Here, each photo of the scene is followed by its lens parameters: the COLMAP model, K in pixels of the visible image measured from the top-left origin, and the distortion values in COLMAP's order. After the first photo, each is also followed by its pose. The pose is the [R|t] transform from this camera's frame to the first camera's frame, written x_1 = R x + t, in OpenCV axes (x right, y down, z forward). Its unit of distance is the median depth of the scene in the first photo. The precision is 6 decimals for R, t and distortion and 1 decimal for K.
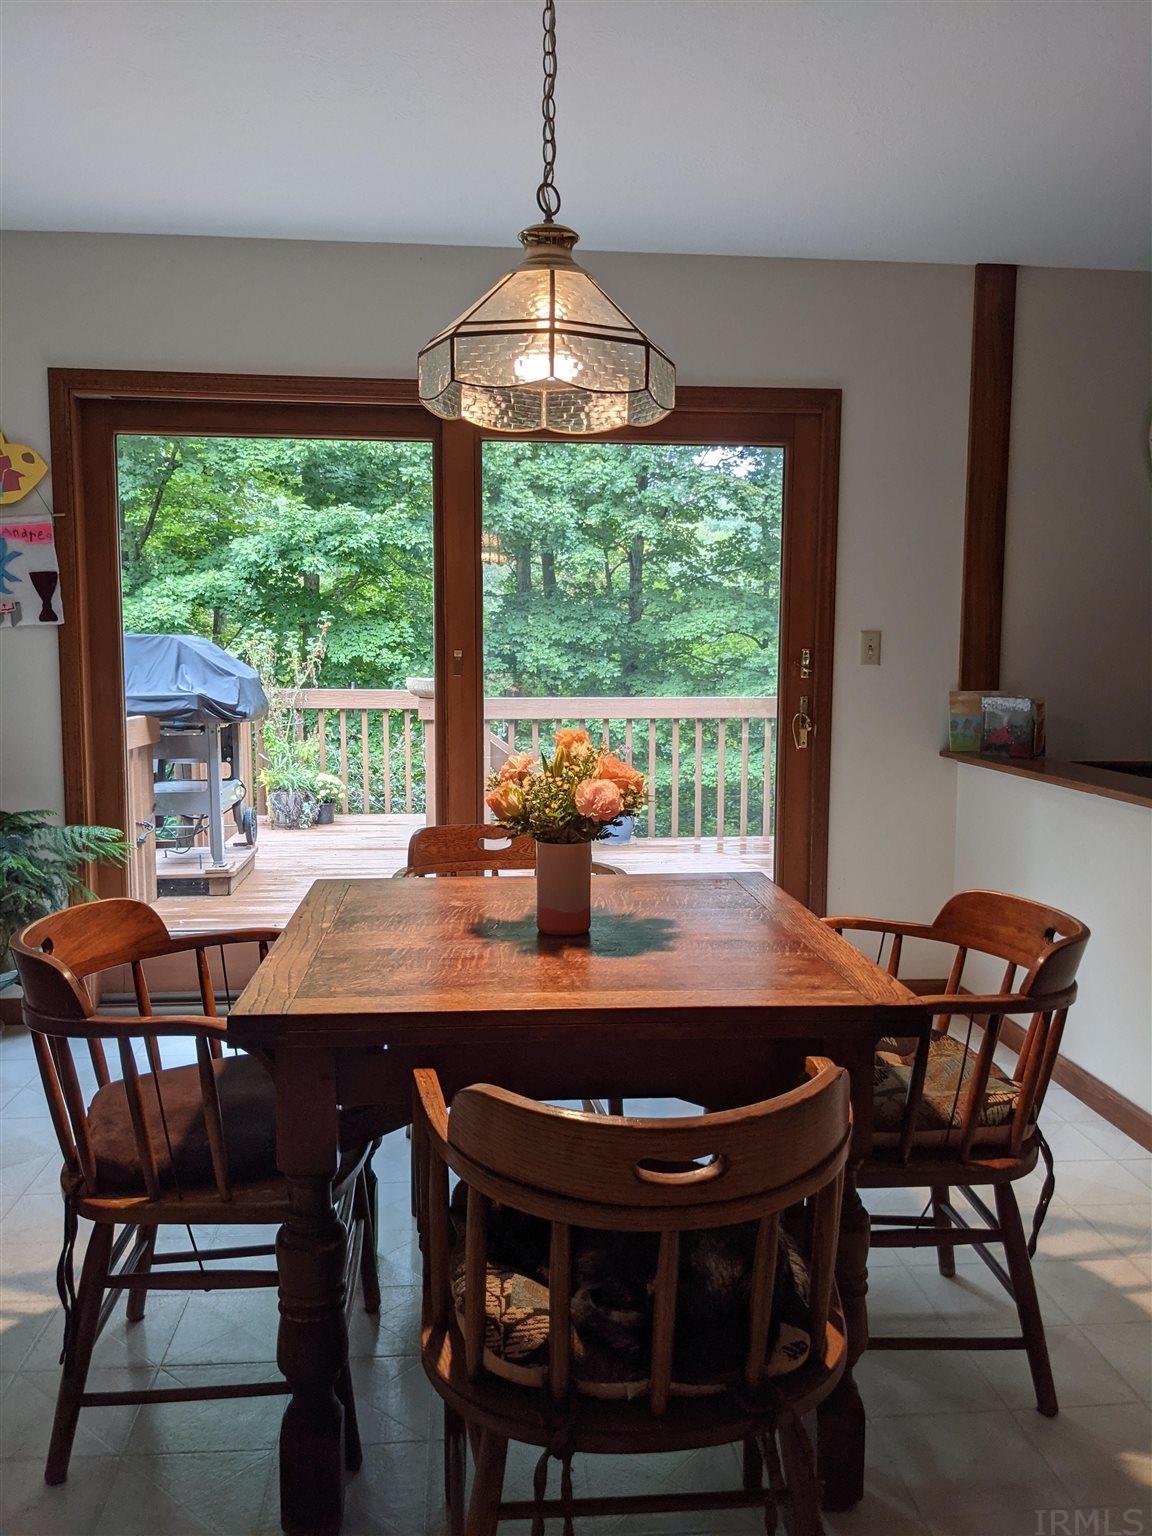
lens RADIAL K [[1217.3, 0, 576.0], [0, 1217.3, 768.0], [0, 0, 1]] dist [-0.002953, 0.001494]
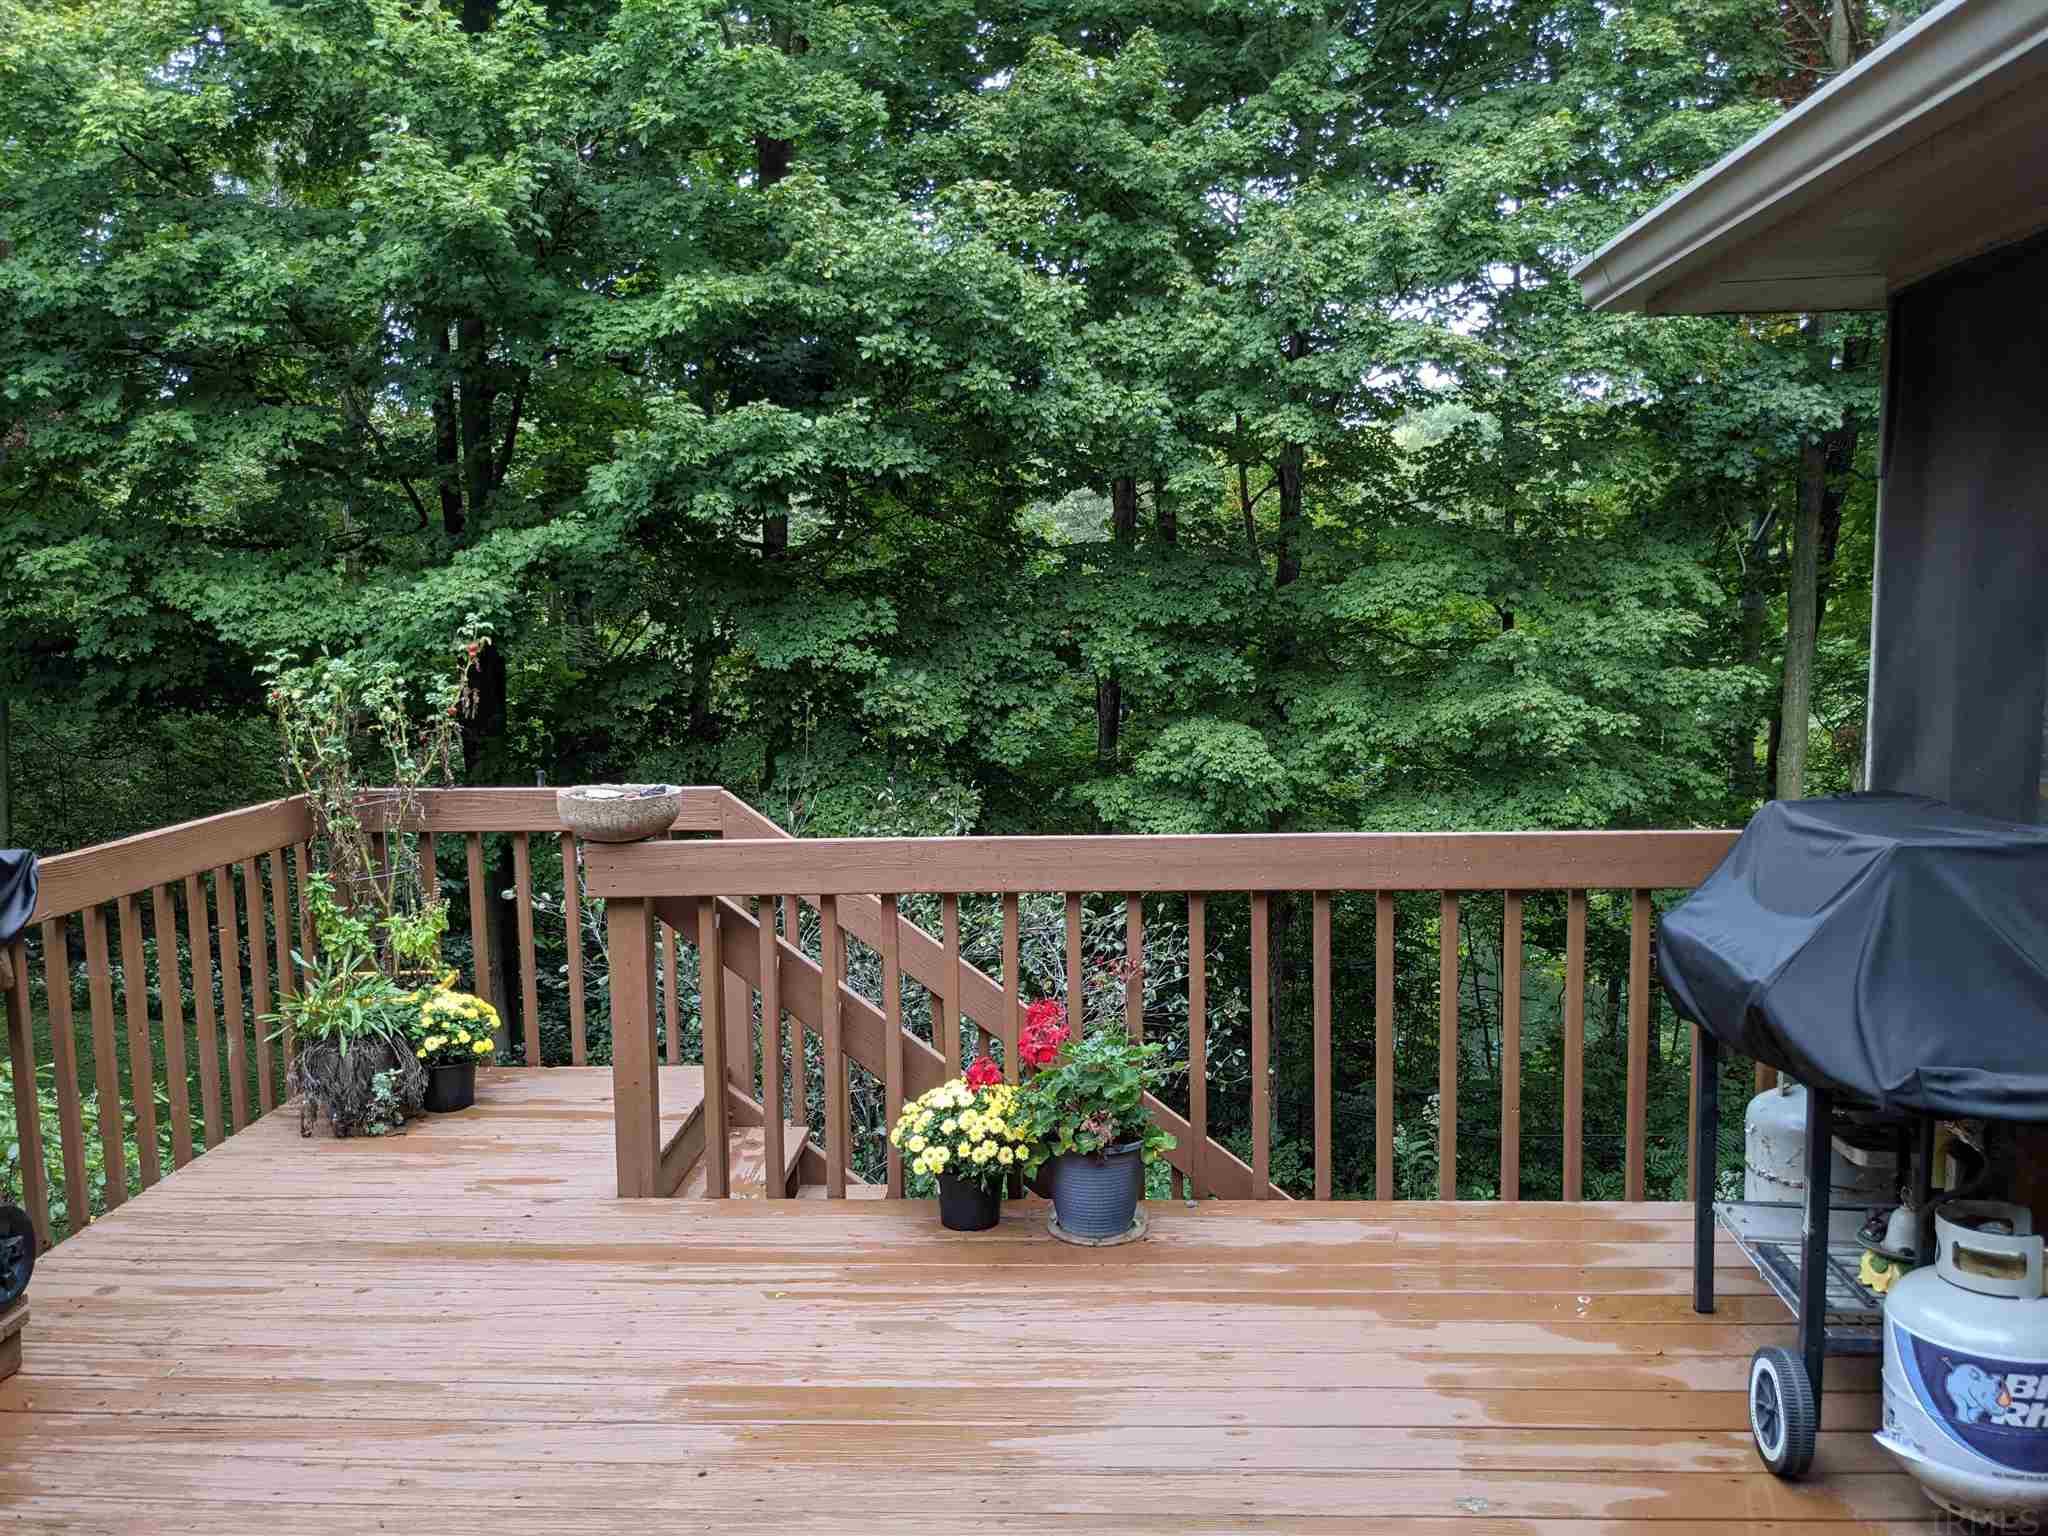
lens RADIAL K [[1649.9, 0, 1033.8], [0, 1649.9, 732.1], [0, 0, 1]] dist [0.064896, -0.001643]
pose [[0.992012, -0.012246, -0.125548, 0.031455], [0.009426, 0.999690, -0.023027, -0.034041], [0.125791, 0.021660, 0.991820, 0.201407]]
